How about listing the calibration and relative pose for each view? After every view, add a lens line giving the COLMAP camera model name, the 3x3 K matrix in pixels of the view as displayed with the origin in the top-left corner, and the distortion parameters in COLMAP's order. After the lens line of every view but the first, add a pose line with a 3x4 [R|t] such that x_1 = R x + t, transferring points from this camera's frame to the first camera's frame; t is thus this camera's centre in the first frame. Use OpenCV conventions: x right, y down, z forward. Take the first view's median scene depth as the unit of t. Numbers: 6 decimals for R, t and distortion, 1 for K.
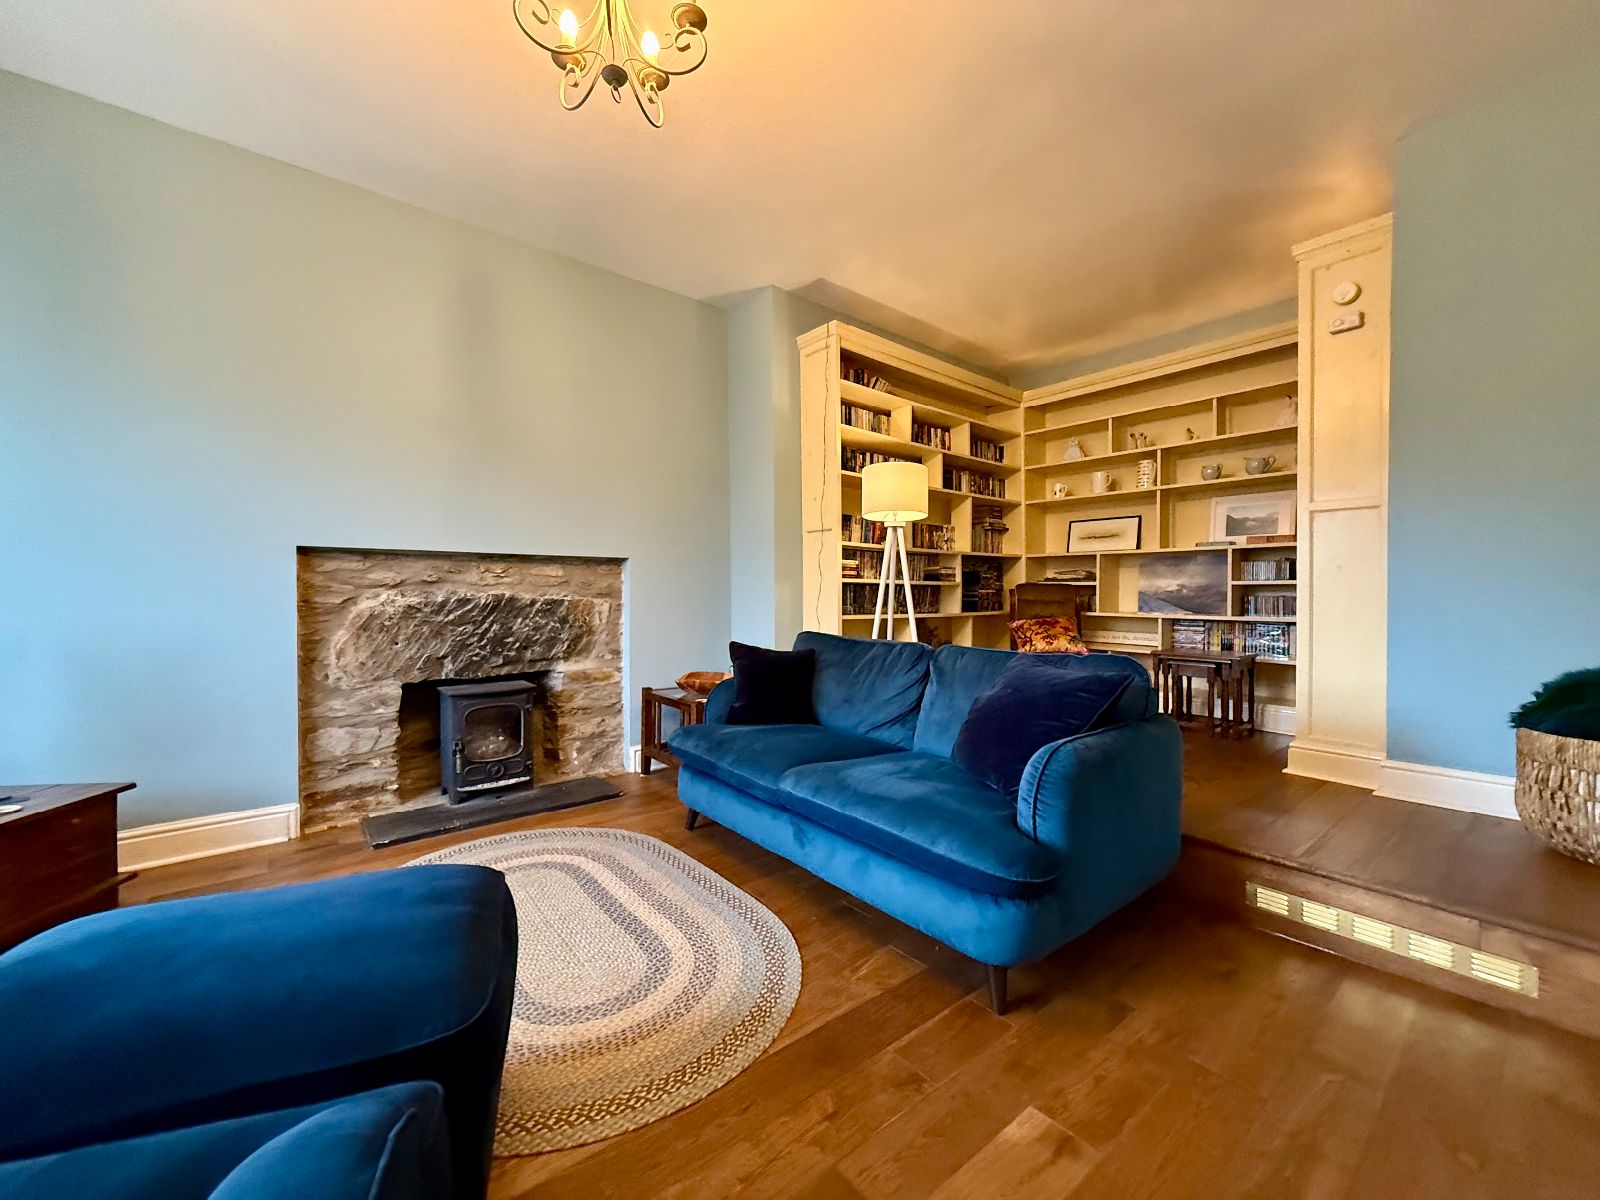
lens RADIAL K [[633.4, 0, 799.0], [0, 633.4, 599.8], [0, 0, 1]] dist [0.000703, -0.000296]
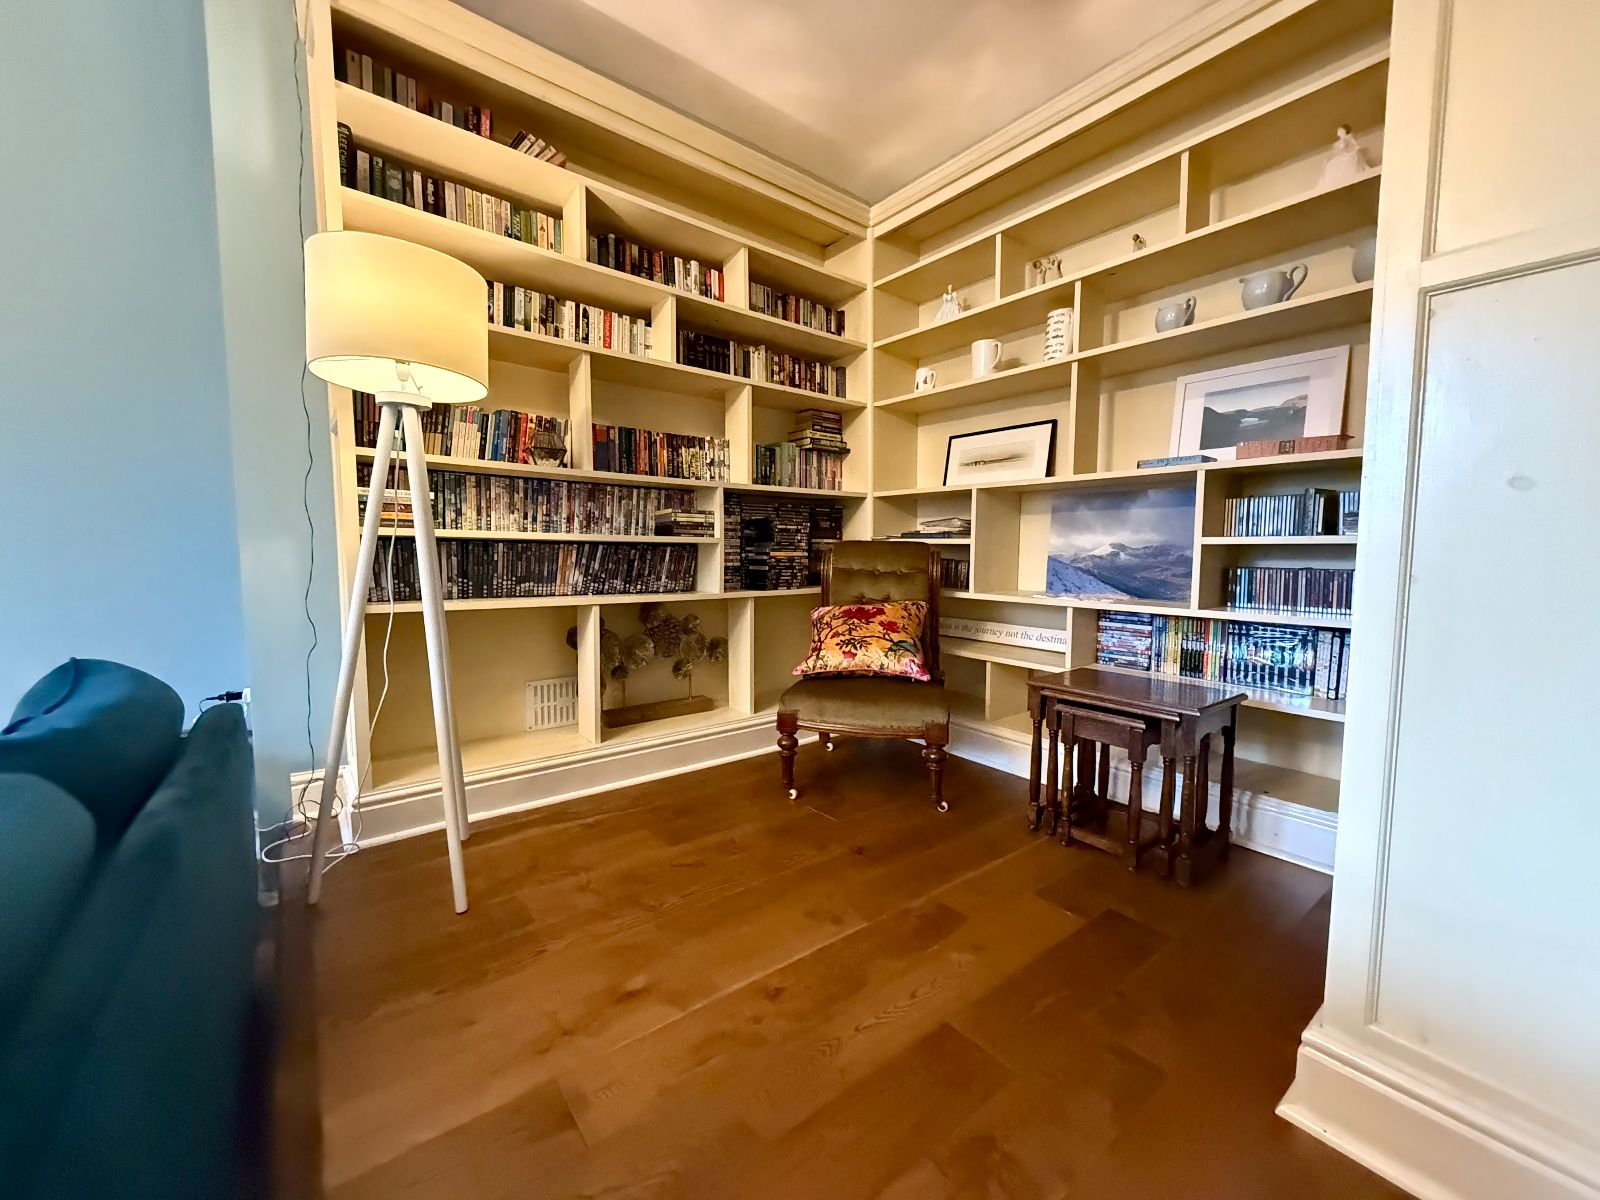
lens RADIAL K [[633.4, 0, 796.9], [0, 633.4, 598.2], [0, 0, 1]] dist [0.000703, -0.000296]
pose [[0.999655, 0.007561, -0.025170, 0.758176], [-0.005929, 0.997914, 0.064281, -0.024329], [0.025603, -0.064110, 0.997614, 0.992124]]
